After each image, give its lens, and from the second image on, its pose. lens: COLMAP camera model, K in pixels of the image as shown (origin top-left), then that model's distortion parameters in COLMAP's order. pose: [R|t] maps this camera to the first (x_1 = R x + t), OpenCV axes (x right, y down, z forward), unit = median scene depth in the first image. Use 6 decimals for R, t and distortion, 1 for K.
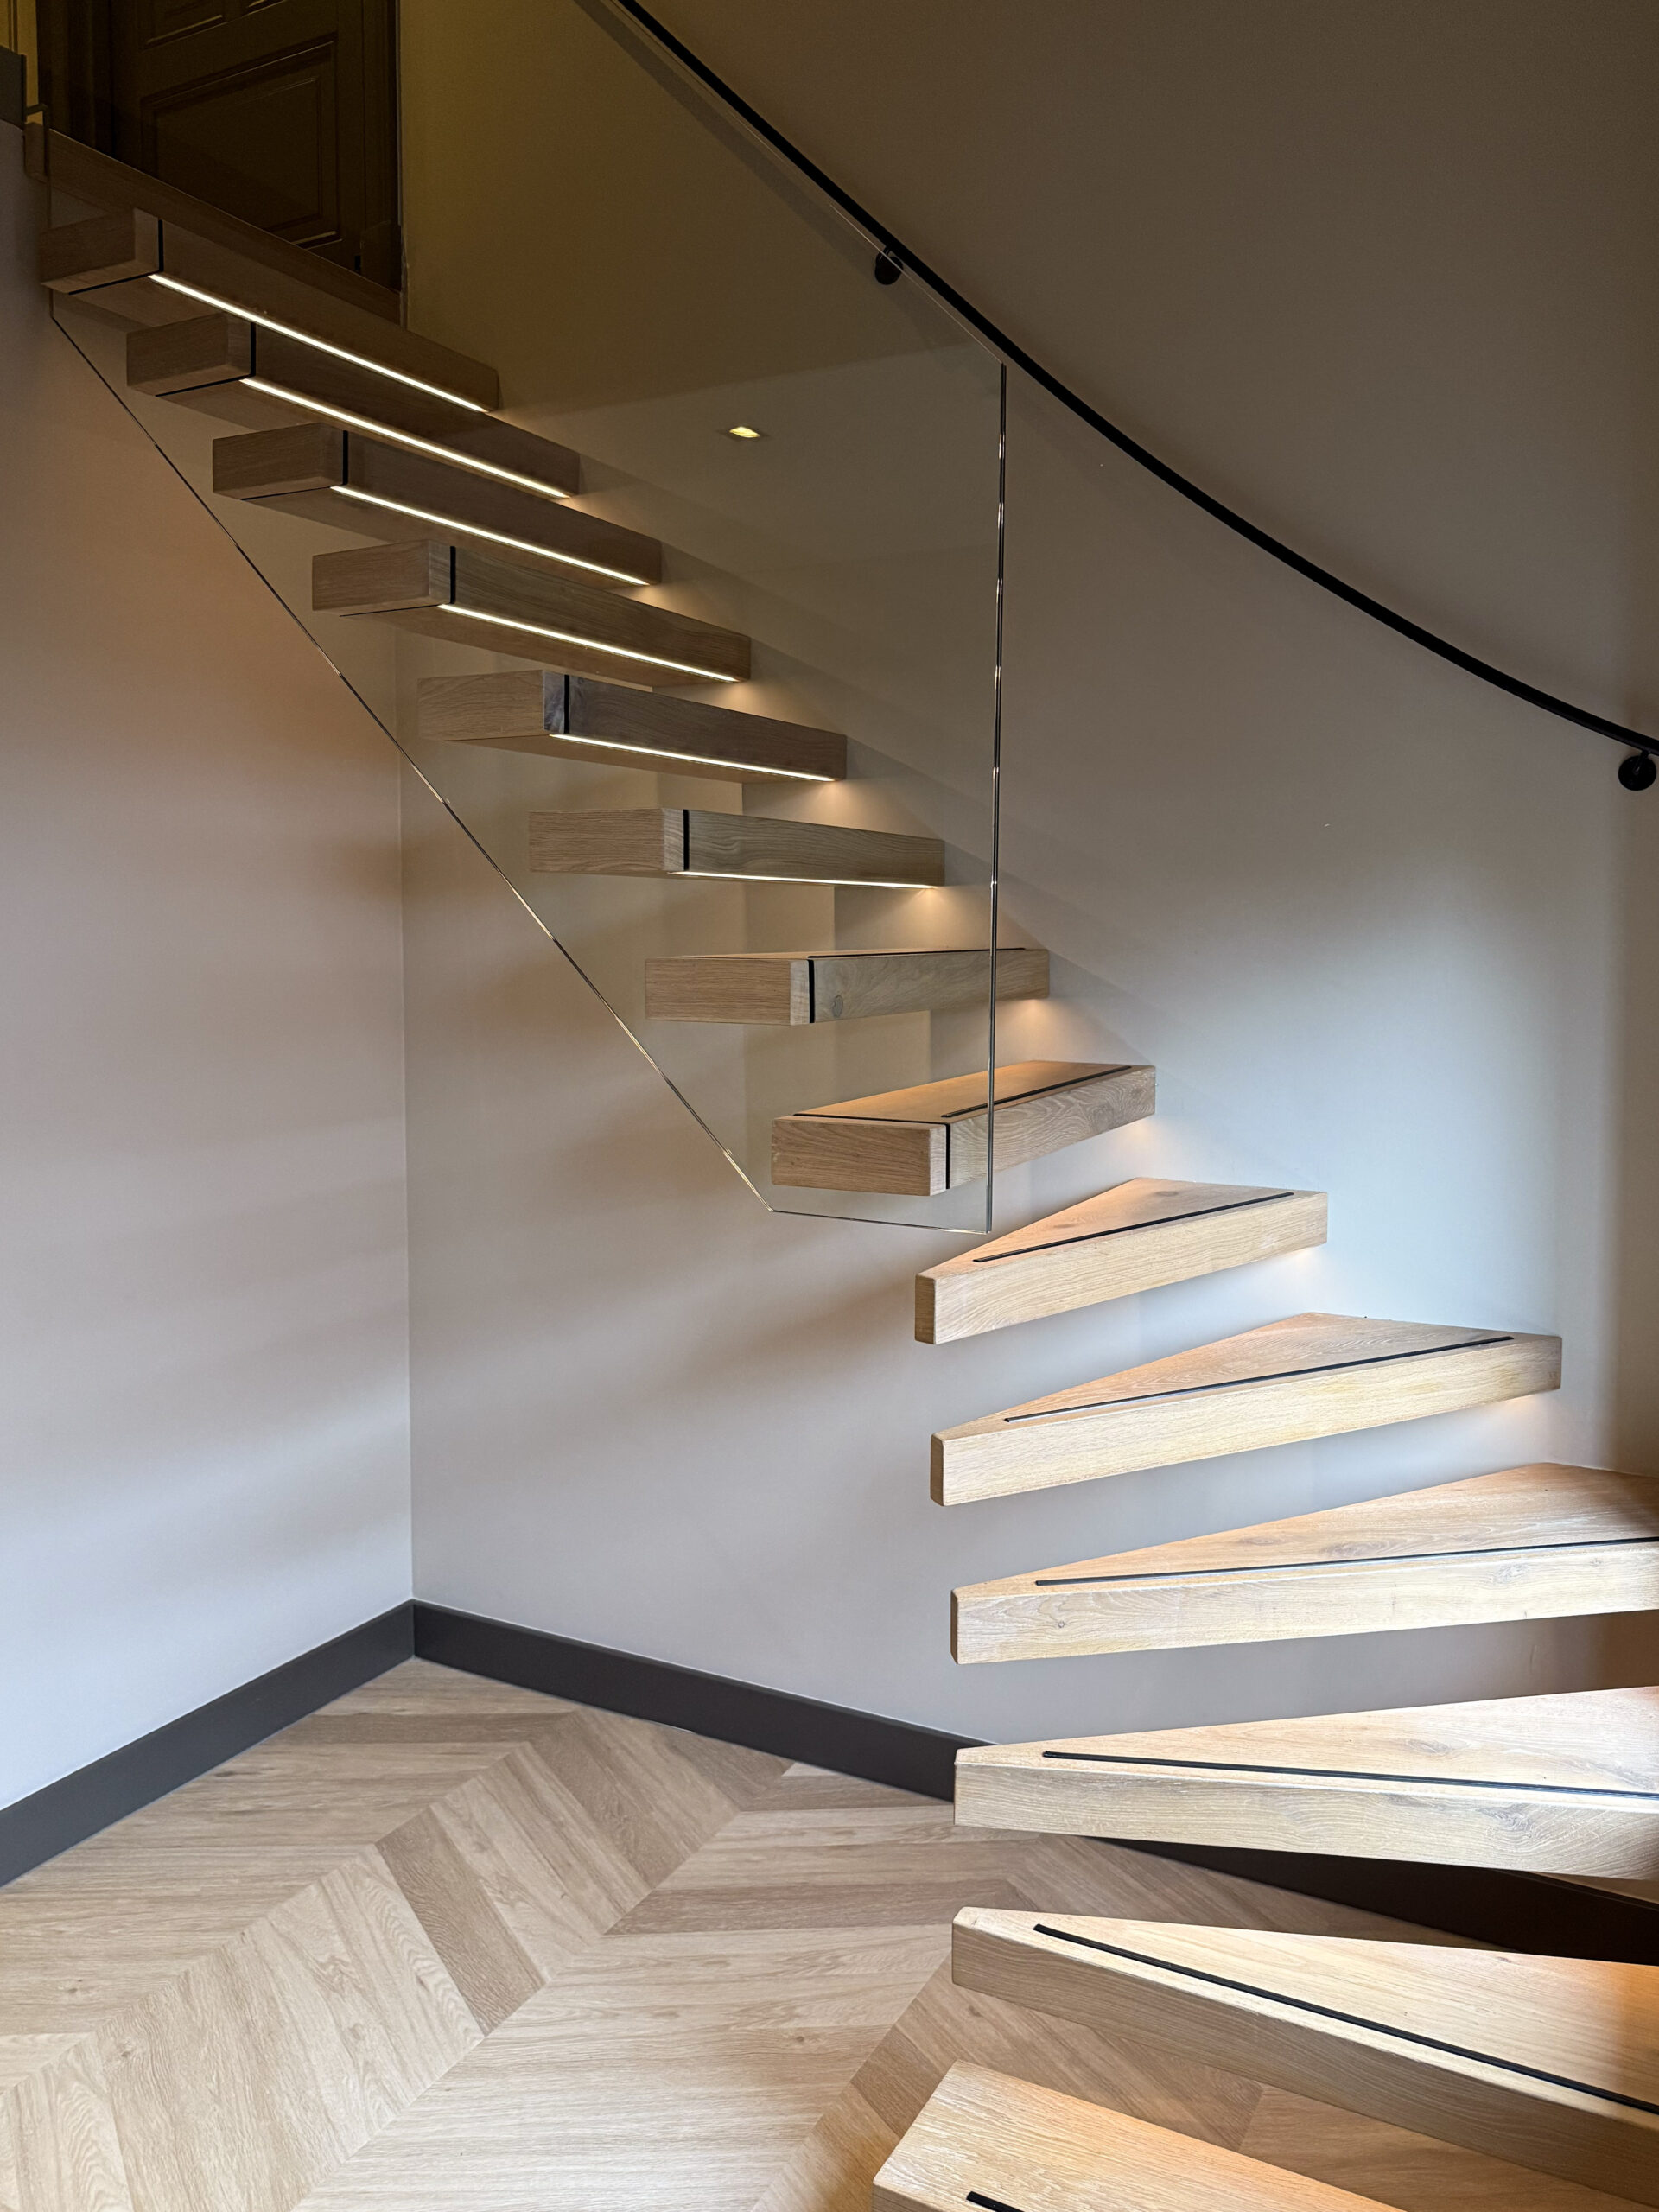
lens RADIAL K [[1599.0, 0, 830.5], [0, 1599.0, 1101.9], [0, 0, 1]] dist [-0.038537, 0.035136]
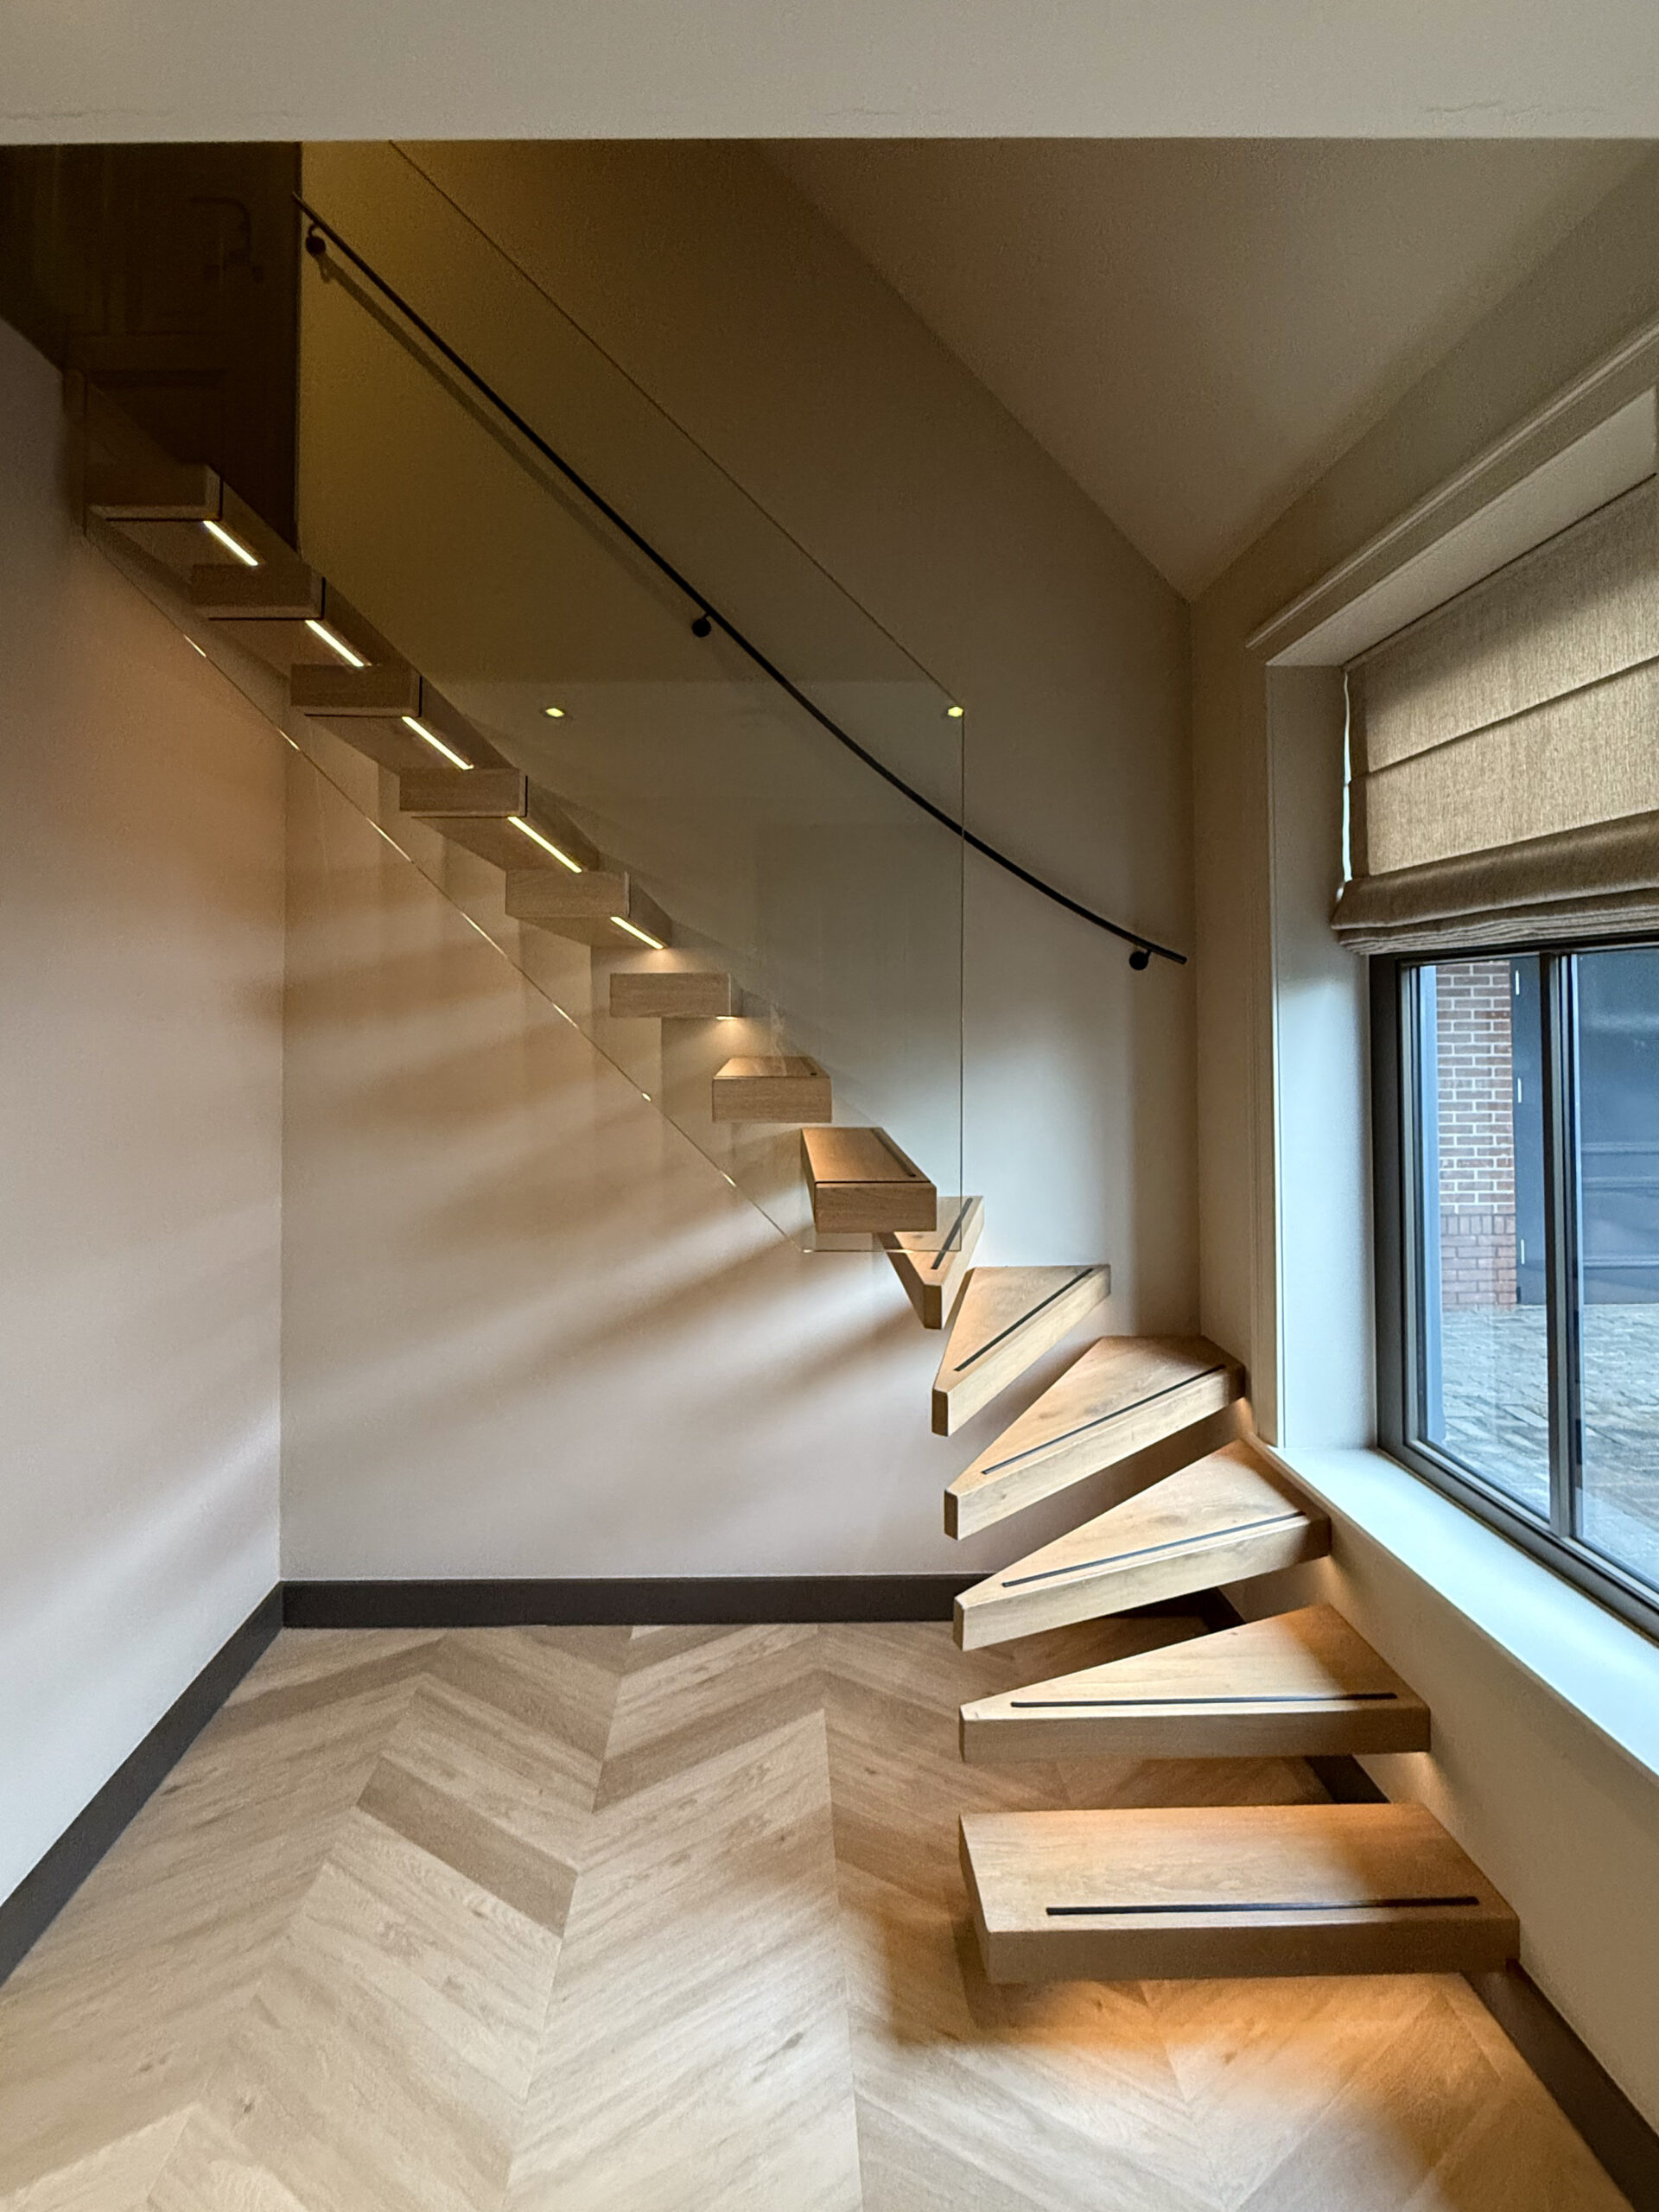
lens RADIAL K [[951.7, 0, 778.5], [0, 951.7, 1049.4], [0, 0, 1]] dist [-0.001986, -0.000785]
pose [[0.886149, -0.021760, 0.462889, -0.356011], [0.057137, 0.996405, -0.062542, -0.048367], [-0.459864, 0.081869, 0.884207, 0.177895]]
